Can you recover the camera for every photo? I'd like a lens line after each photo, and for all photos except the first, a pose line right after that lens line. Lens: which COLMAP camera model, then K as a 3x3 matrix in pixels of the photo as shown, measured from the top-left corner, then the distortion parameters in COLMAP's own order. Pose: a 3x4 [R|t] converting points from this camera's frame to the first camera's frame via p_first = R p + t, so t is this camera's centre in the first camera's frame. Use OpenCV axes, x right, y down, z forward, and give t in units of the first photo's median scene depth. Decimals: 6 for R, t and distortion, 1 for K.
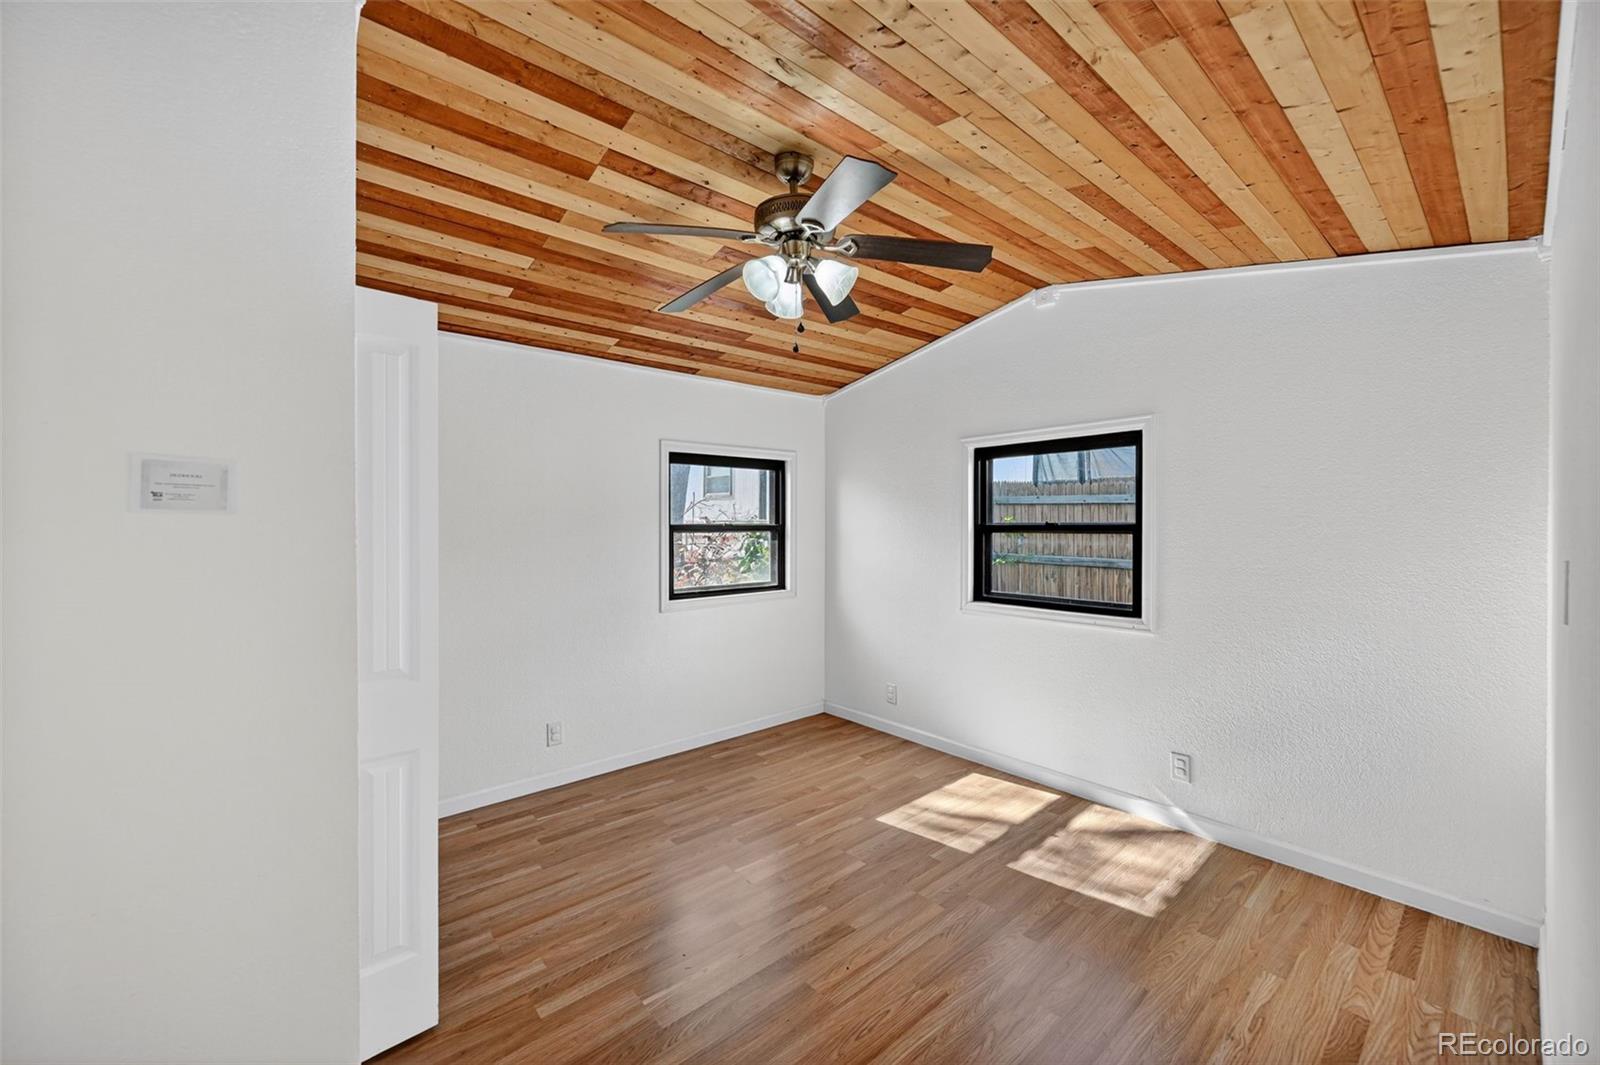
lens RADIAL K [[637.4, 0, 802.1], [0, 637.4, 524.5], [0, 0, 1]] dist [-0.001252, -0.000177]
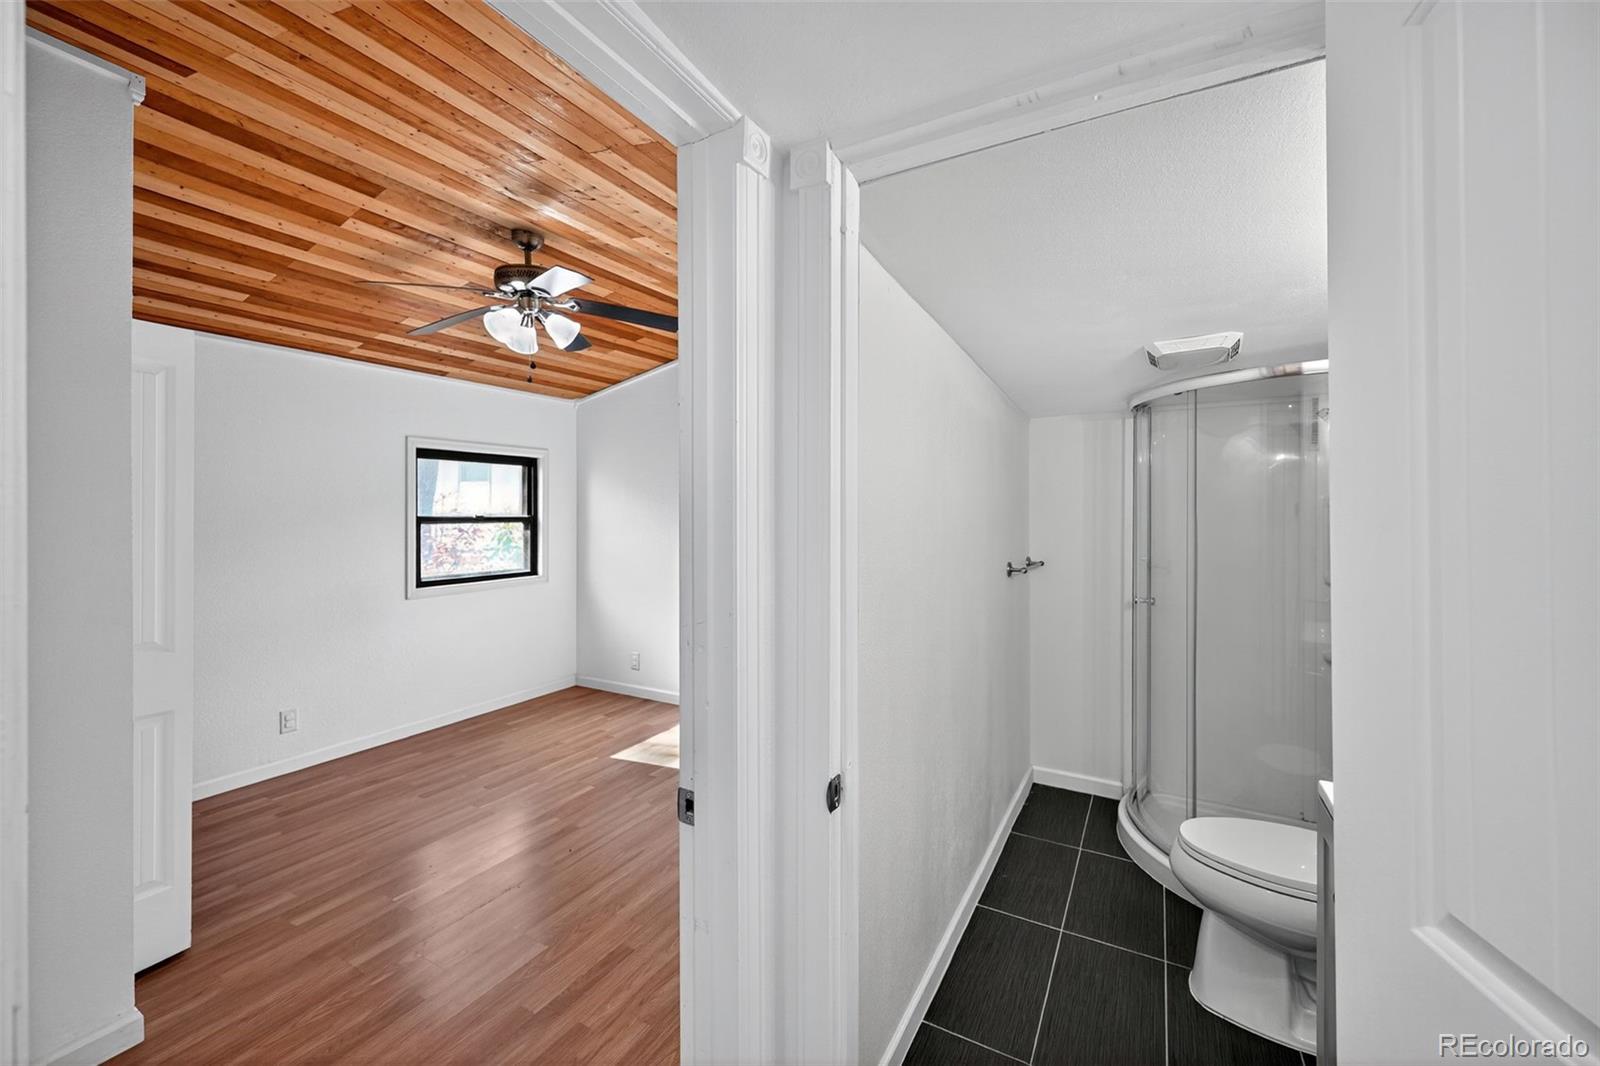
lens RADIAL K [[637.4, 0, 799.5], [0, 637.4, 507.3], [0, 0, 1]] dist [-0.001252, -0.000177]
pose [[0.943583, -0.000645, 0.331137, 0.060419], [0.004519, 0.999930, -0.010932, -0.001515], [-0.331107, 0.011812, 0.943519, -0.303641]]
